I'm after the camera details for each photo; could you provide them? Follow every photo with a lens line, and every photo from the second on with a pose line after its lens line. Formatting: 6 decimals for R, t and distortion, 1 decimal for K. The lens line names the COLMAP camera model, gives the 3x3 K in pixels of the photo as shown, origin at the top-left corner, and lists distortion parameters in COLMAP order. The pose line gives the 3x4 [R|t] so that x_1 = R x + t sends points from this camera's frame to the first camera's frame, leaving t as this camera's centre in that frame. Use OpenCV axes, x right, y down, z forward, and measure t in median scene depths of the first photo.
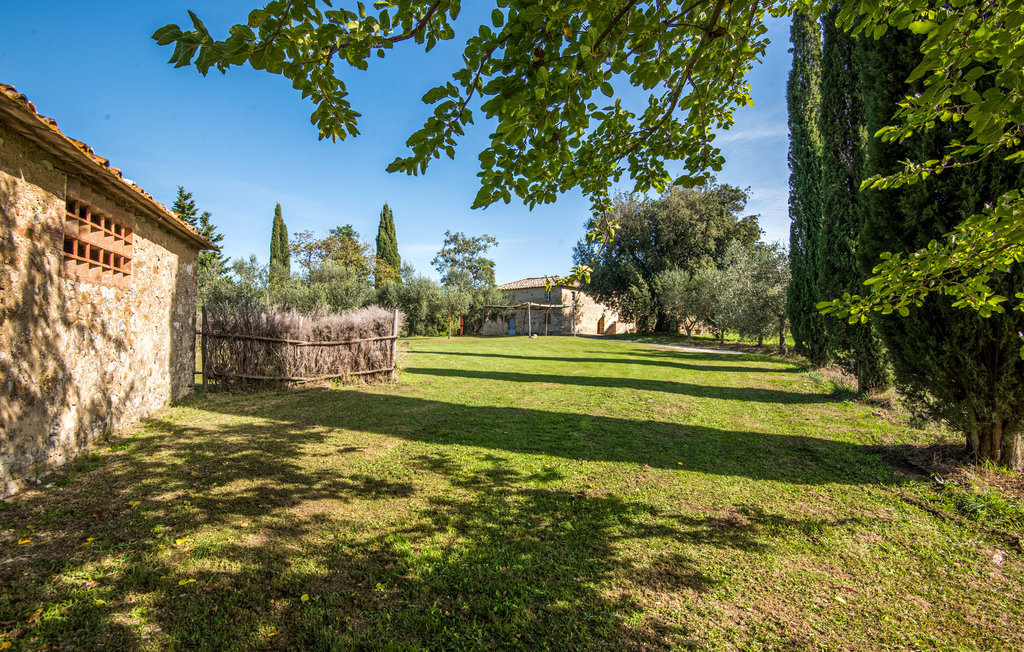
lens RADIAL K [[463.4, 0, 511.6], [0, 463.4, 316.7], [0, 0, 1]] dist [0.003123, -0.014558]
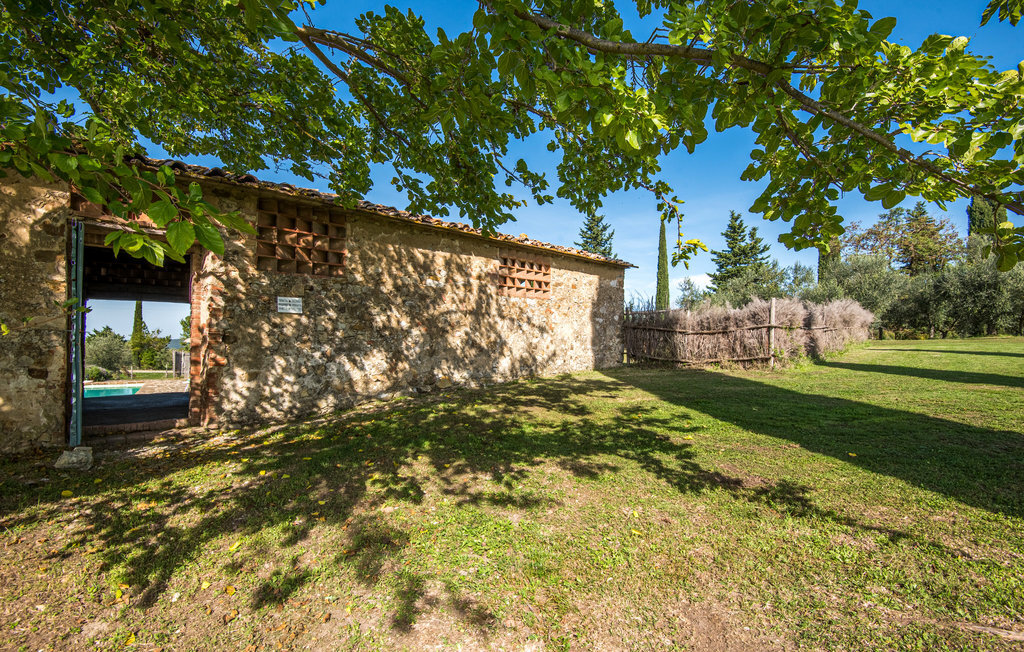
lens RADIAL K [[481.1, 0, 509.8], [0, 481.1, 325.4], [0, 0, 1]] dist [-0.016642, -0.018417]
pose [[0.375454, -0.040910, -0.925938, 0.934474], [0.037912, 0.998867, -0.028759, 0.100381], [0.926065, -0.024307, 0.376579, 0.160222]]
